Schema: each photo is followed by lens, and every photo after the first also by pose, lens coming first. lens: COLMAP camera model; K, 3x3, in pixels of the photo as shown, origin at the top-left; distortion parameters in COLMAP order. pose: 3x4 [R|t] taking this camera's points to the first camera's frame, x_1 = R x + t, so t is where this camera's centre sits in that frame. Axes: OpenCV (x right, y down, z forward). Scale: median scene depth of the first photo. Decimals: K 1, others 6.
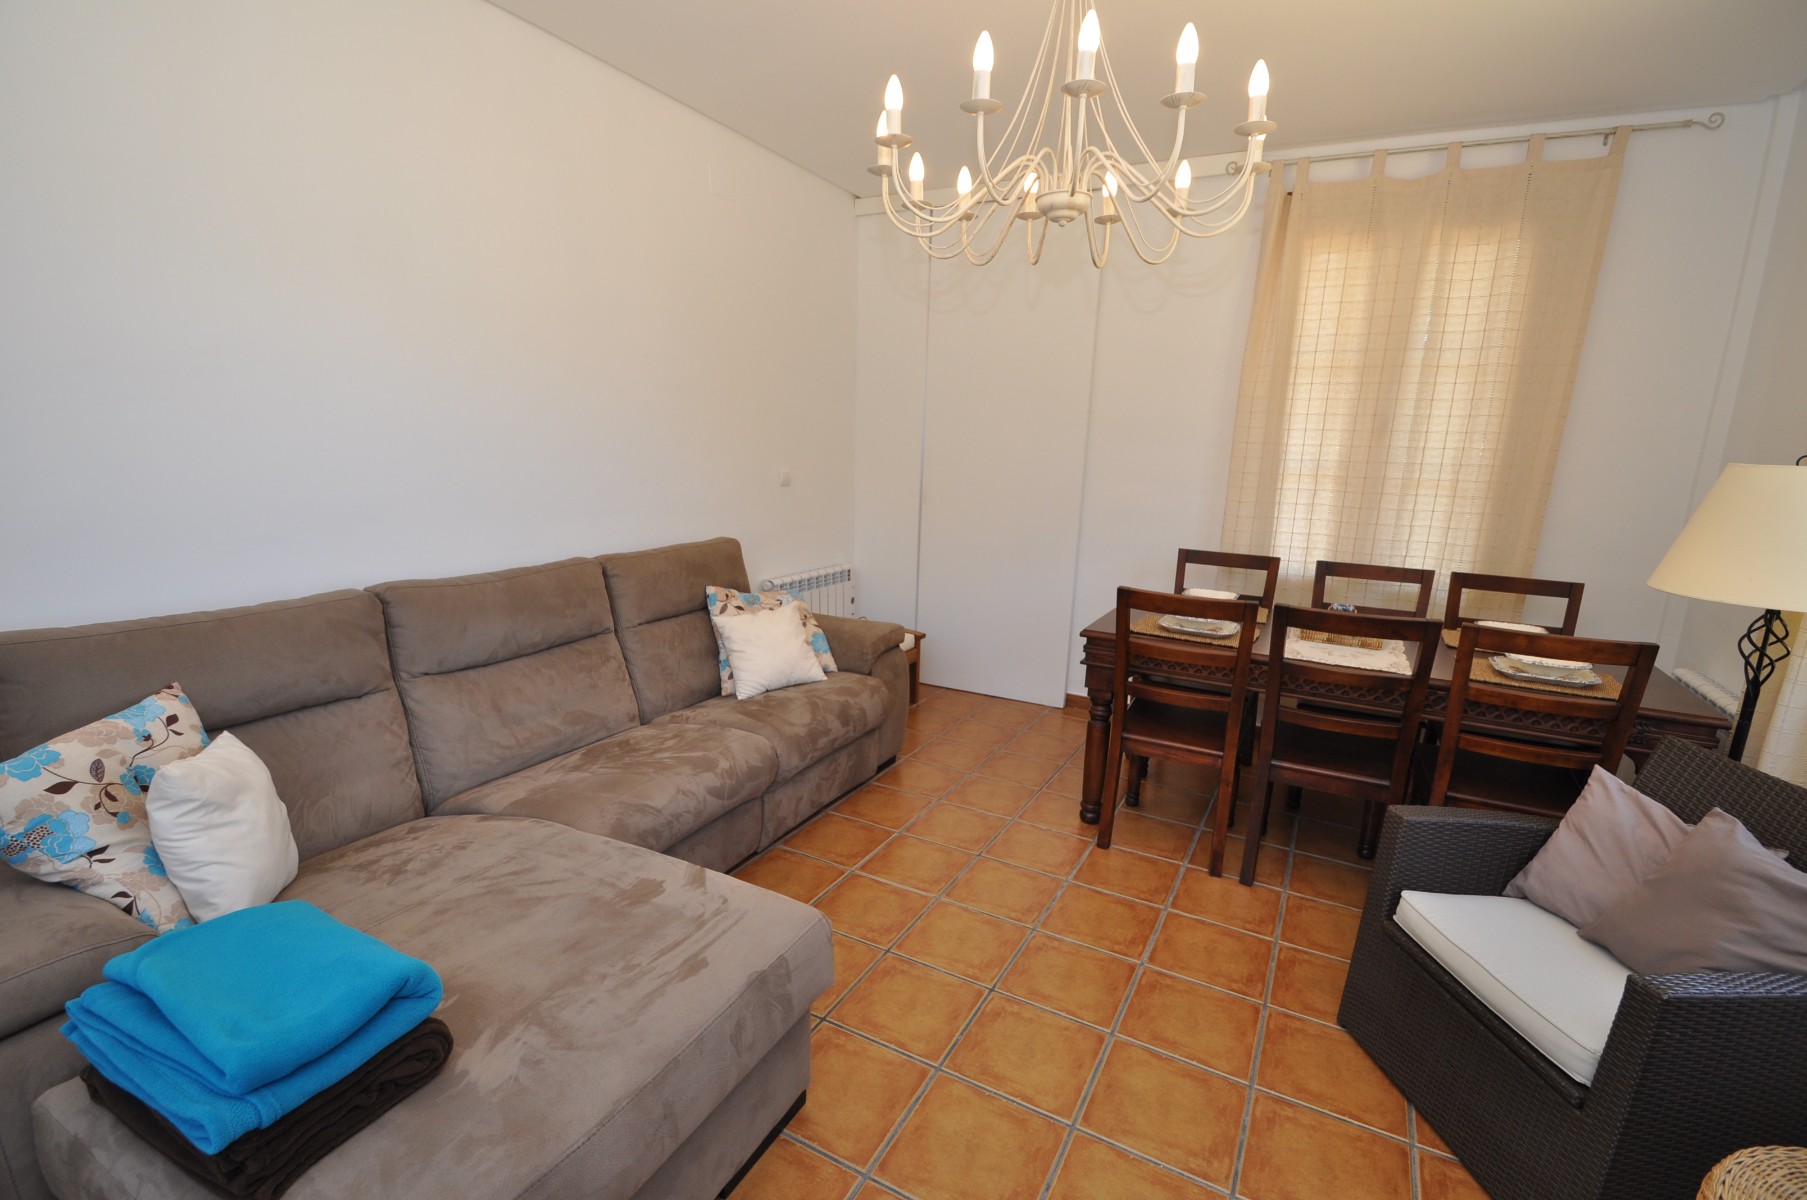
lens RADIAL K [[808.7, 0, 903.5], [0, 808.7, 600.0], [0, 0, 1]] dist [0.017533, -0.018753]
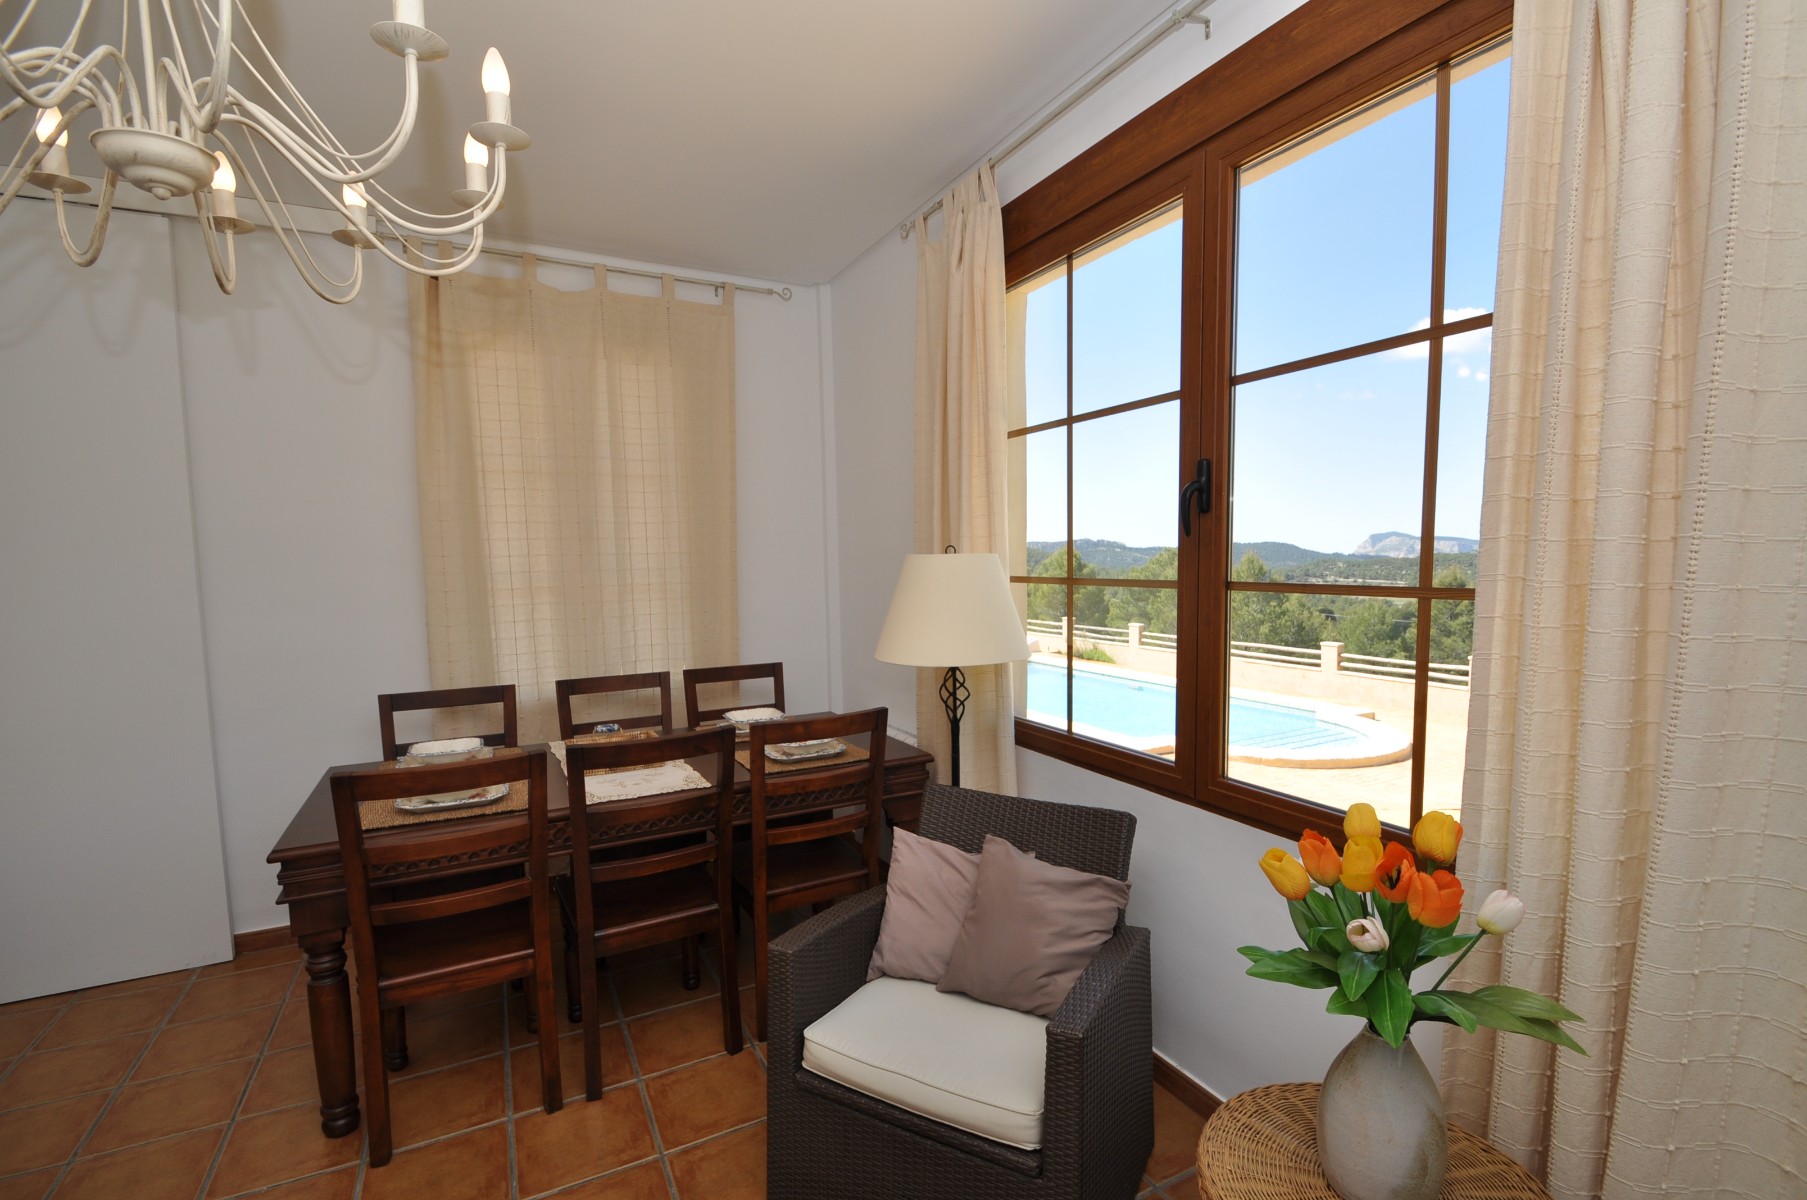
lens RADIAL K [[796.2, 0, 906.4], [0, 796.2, 625.2], [0, 0, 1]] dist [0.011841, -0.014753]
pose [[0.545723, -0.115500, 0.829967, -0.009229], [0.197709, 0.980240, 0.006413, -0.049470], [-0.814308, 0.160593, 0.557775, 0.229474]]
